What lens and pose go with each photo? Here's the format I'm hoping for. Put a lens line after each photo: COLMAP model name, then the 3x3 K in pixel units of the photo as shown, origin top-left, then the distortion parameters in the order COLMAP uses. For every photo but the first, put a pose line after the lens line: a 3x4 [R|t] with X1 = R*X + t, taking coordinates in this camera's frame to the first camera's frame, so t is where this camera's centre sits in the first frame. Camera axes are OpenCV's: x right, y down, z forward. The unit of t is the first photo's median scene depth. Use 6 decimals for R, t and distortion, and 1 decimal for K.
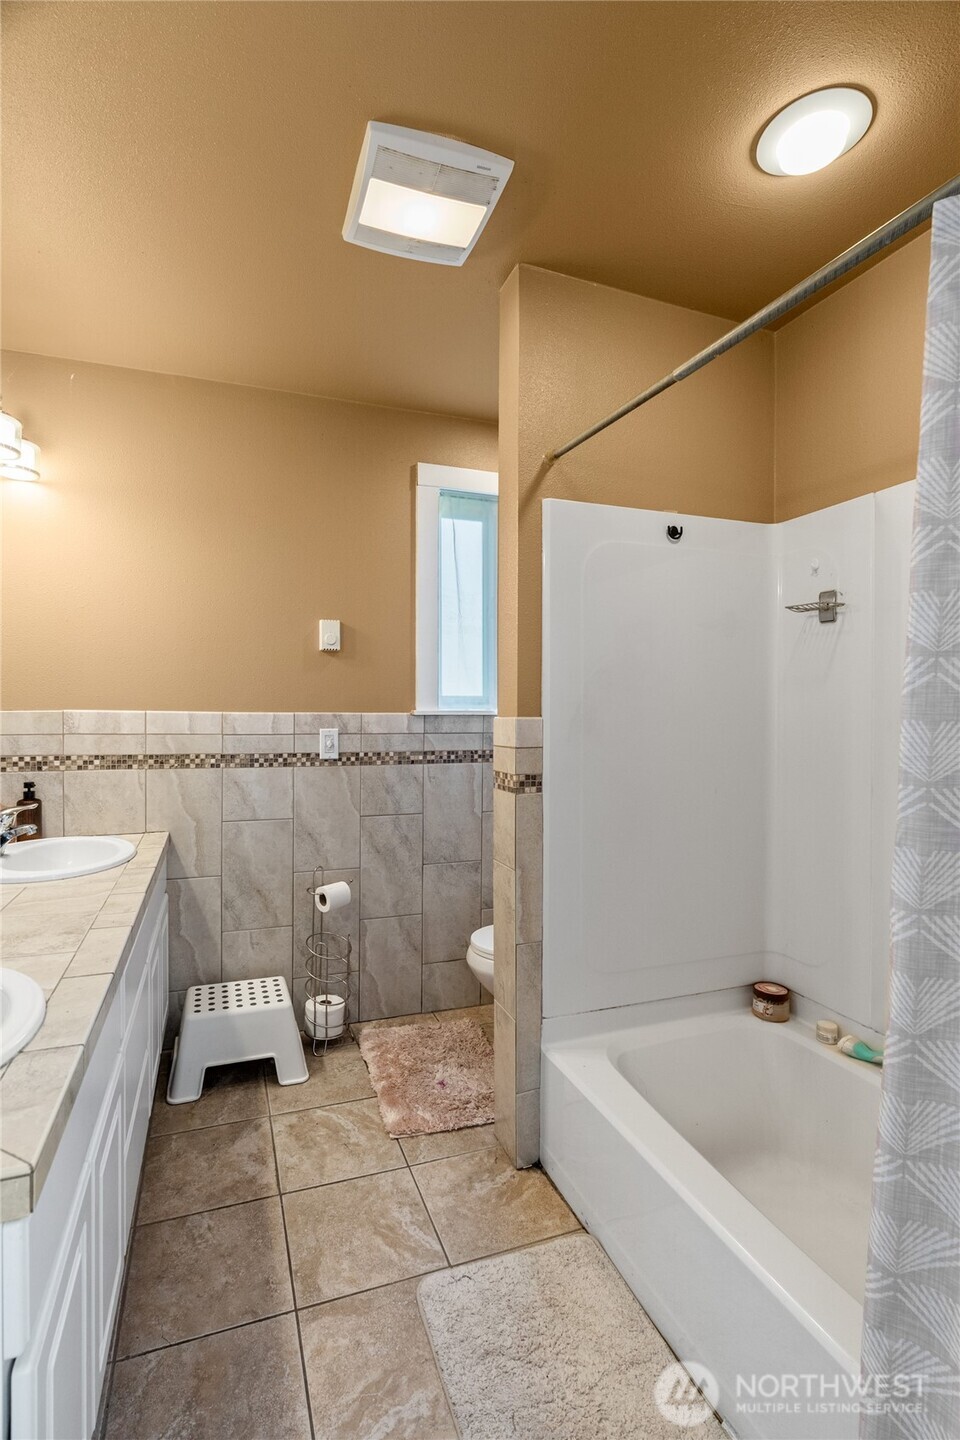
lens RADIAL K [[650.9, 0, 435.6], [0, 650.9, 724.1], [0, 0, 1]] dist [-0.007722, 0.004223]
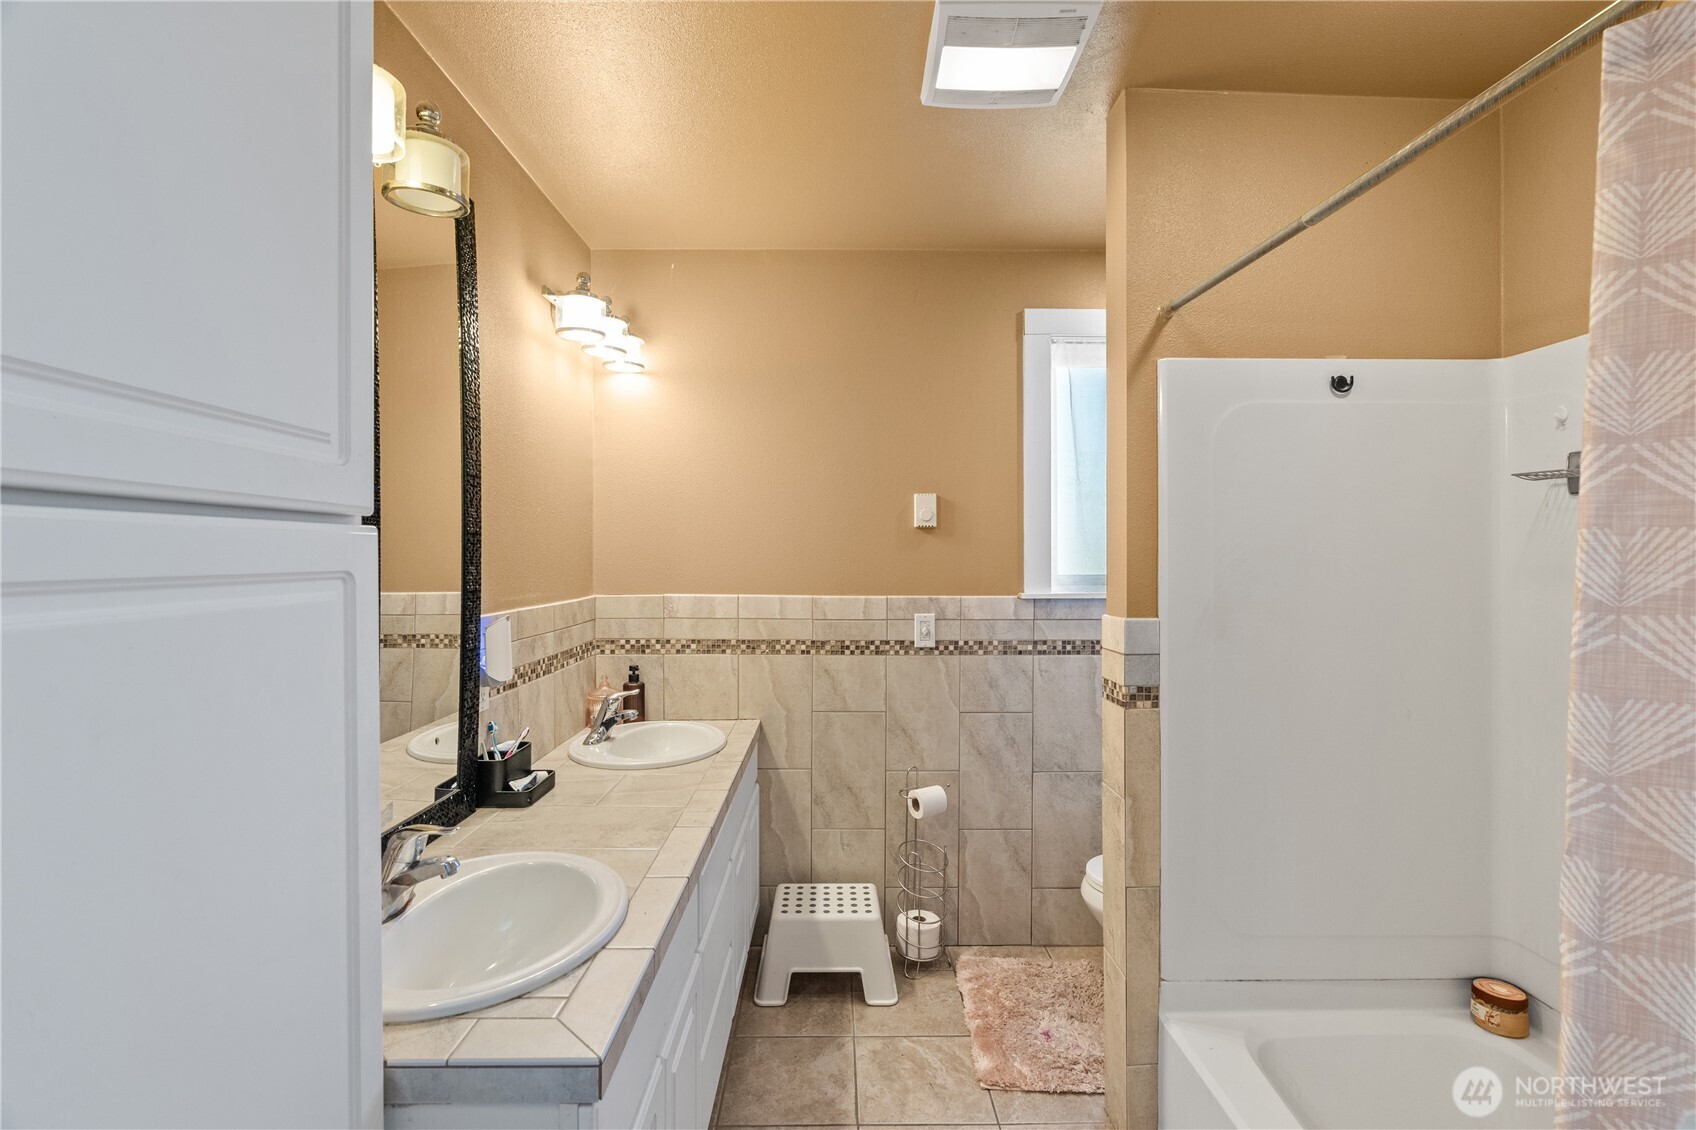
lens RADIAL K [[766.6, 0, 846.1], [0, 766.6, 558.3], [0, 0, 1]] dist [-0.007722, 0.004223]
pose [[0.951368, -0.006086, -0.307997, 0.080887], [0.001063, 0.999864, -0.016473, -0.069371], [0.308055, 0.015344, 0.951245, -0.063865]]
